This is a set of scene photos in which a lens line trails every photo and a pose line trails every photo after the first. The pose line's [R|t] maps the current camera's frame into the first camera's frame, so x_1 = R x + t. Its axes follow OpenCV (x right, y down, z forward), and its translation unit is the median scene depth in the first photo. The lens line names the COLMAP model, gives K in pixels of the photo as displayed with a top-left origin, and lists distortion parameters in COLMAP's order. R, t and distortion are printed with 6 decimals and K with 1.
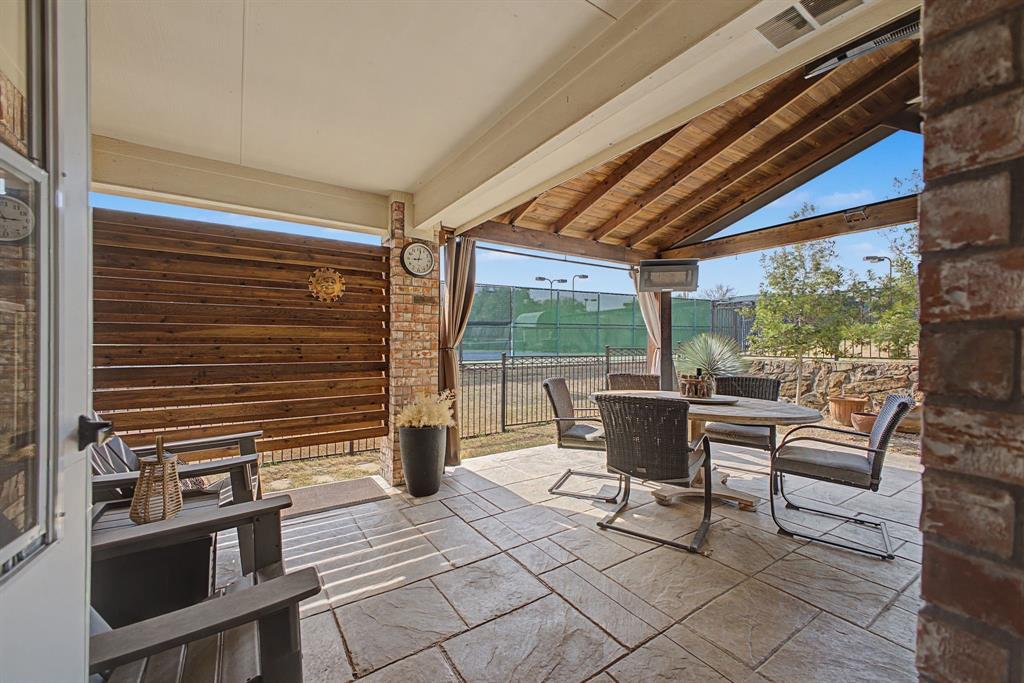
lens RADIAL K [[408.7, 0, 511.5], [0, 408.7, 343.7], [0, 0, 1]] dist [0.009234, -0.000381]
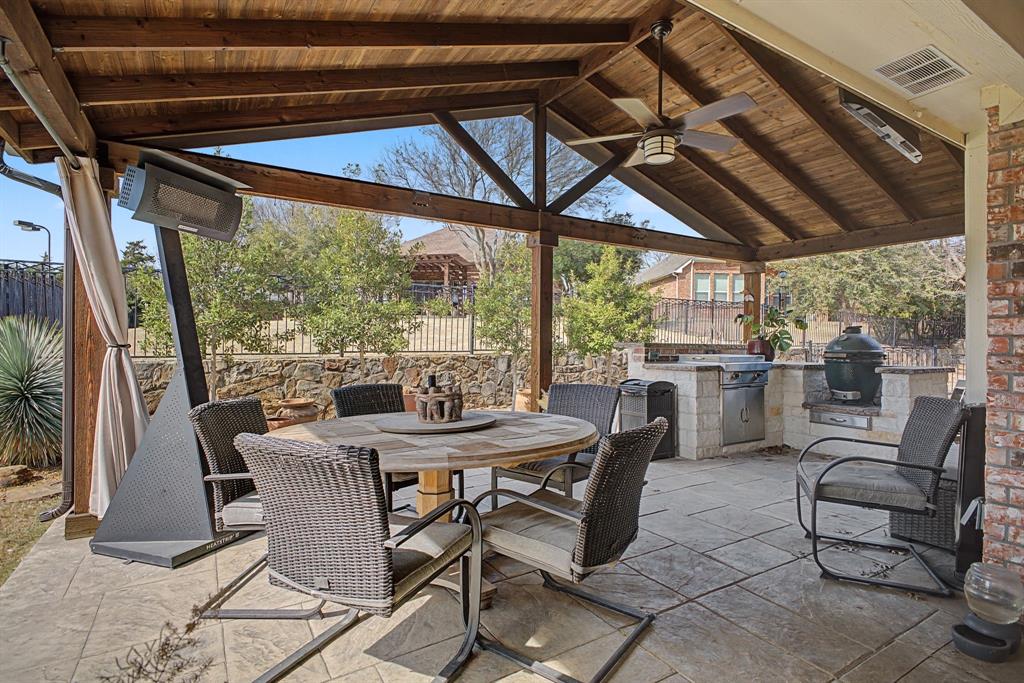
lens RADIAL K [[510.1, 0, 512.0], [0, 510.1, 341.5], [0, 0, 1]] dist [-0.000922, -0.000348]
pose [[0.038736, -0.006618, 0.999228, -0.272046], [-0.002066, 0.999975, 0.006703, 0.000719], [-0.999247, -0.002324, 0.038722, 0.692054]]
